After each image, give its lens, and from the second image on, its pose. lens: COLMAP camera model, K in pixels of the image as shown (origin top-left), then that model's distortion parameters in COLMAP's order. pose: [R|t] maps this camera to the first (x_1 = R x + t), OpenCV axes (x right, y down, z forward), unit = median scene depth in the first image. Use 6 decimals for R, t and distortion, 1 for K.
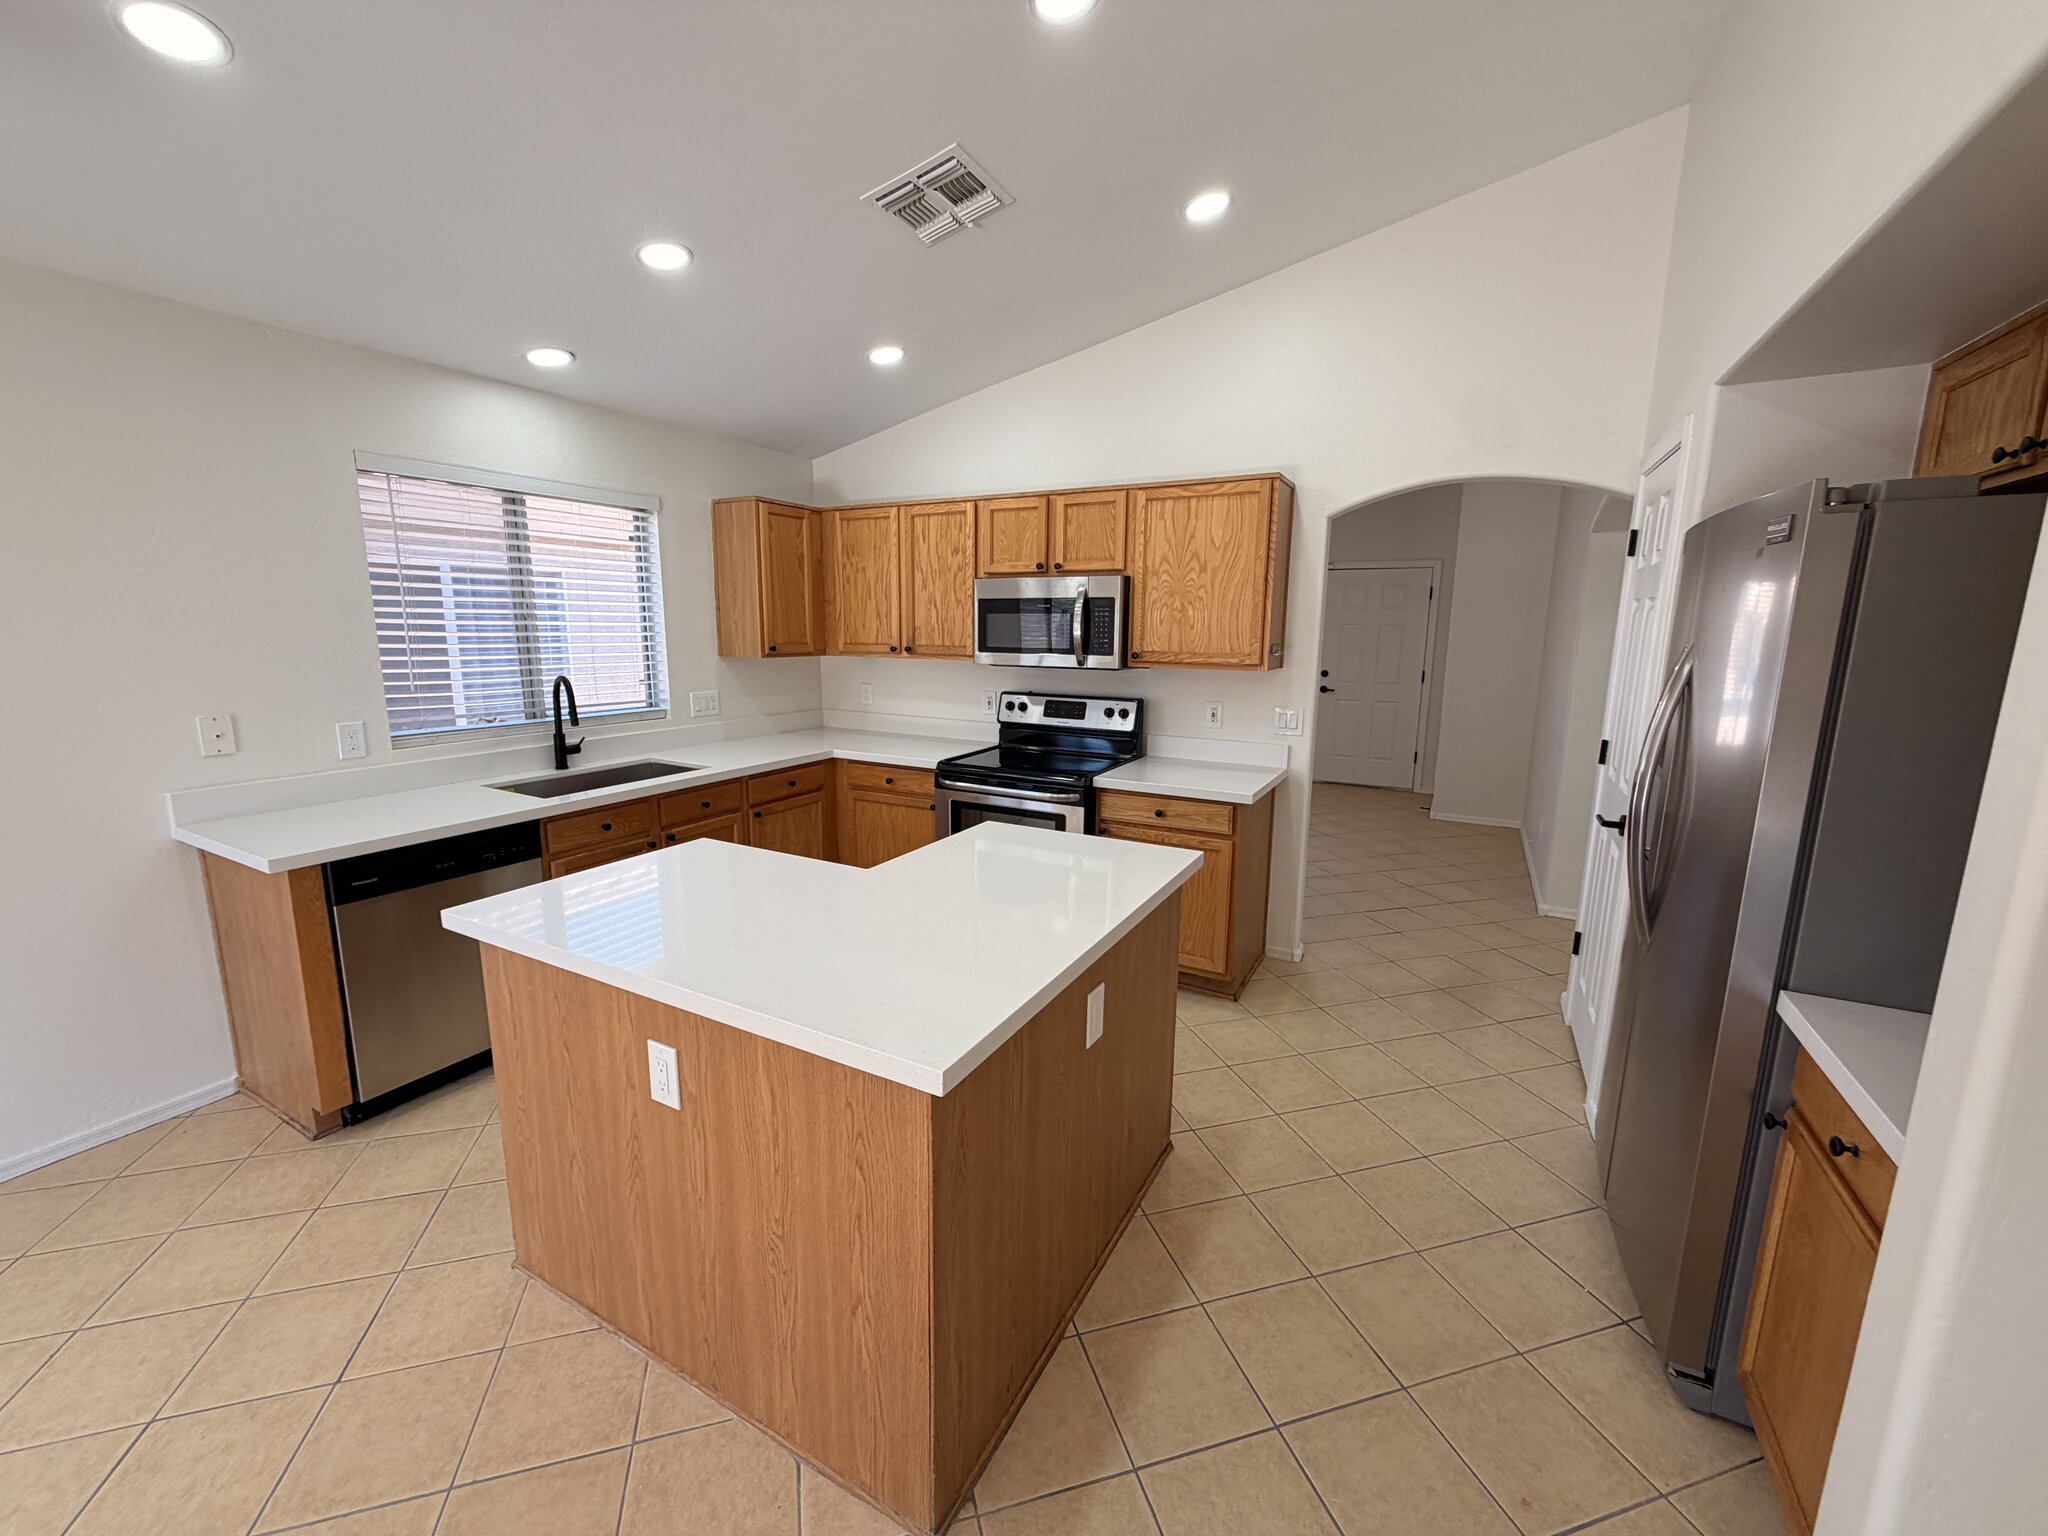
lens RADIAL K [[816.9, 0, 1016.9], [0, 816.9, 770.1], [0, 0, 1]] dist [0.002194, 0.000421]
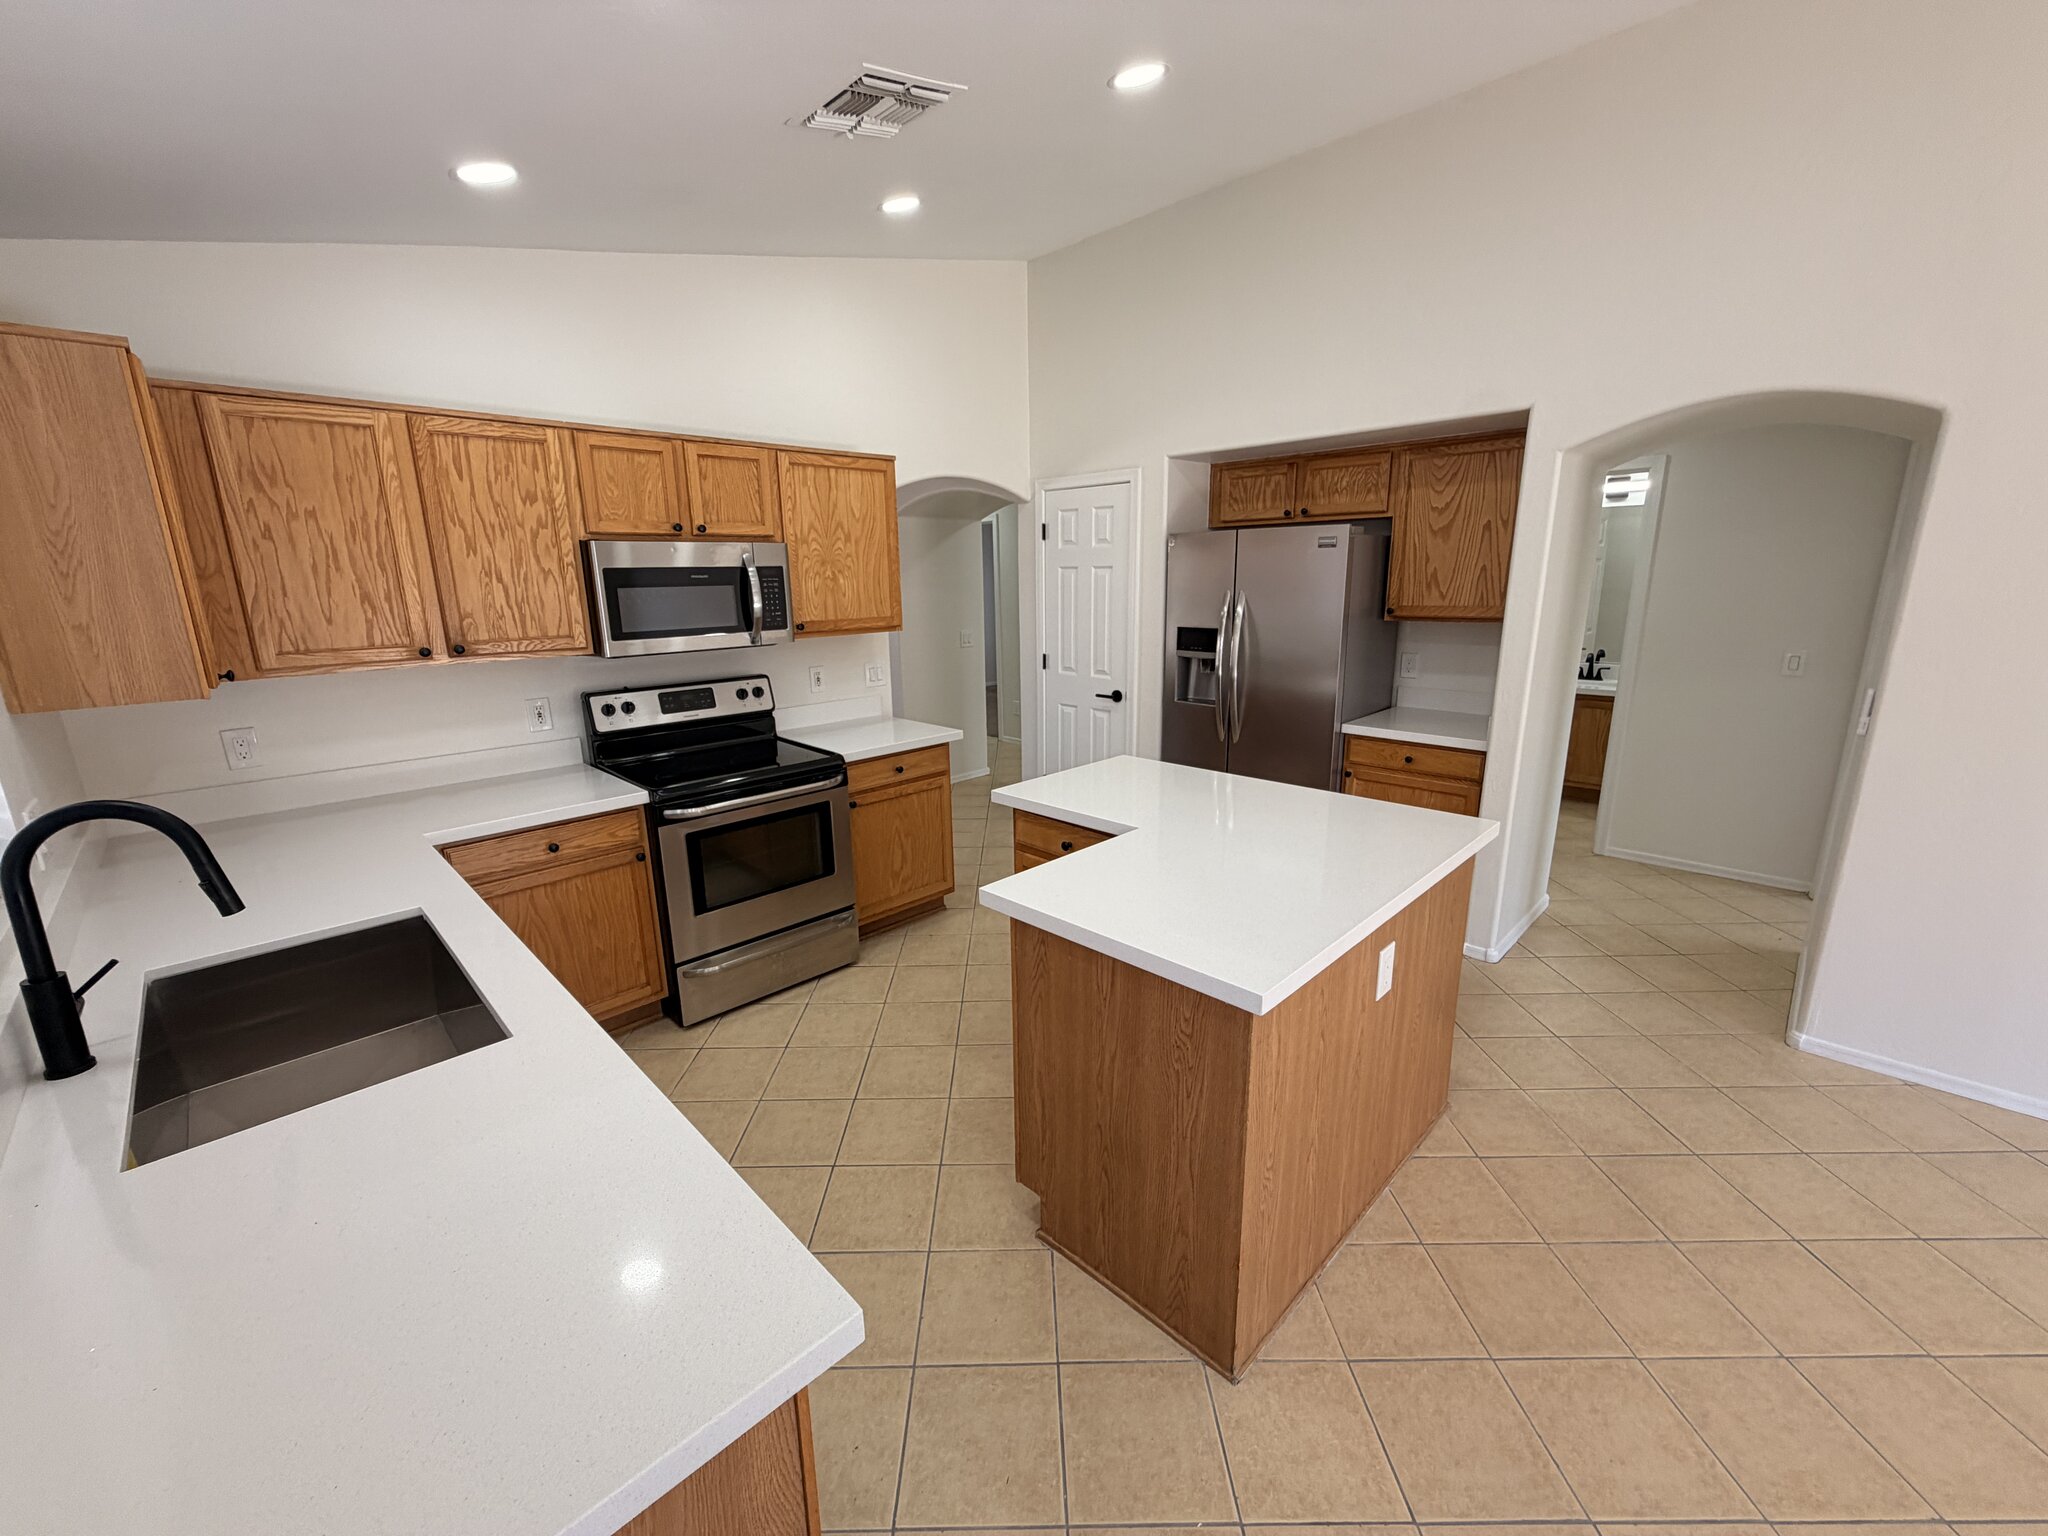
lens RADIAL K [[816.9, 0, 1018.0], [0, 816.9, 767.2], [0, 0, 1]] dist [0.002194, 0.000421]
pose [[0.278383, -0.235659, 0.931111, -0.705049], [0.191989, 0.963521, 0.186461, -0.108732], [-0.941086, 0.126856, 0.313471, 0.466552]]
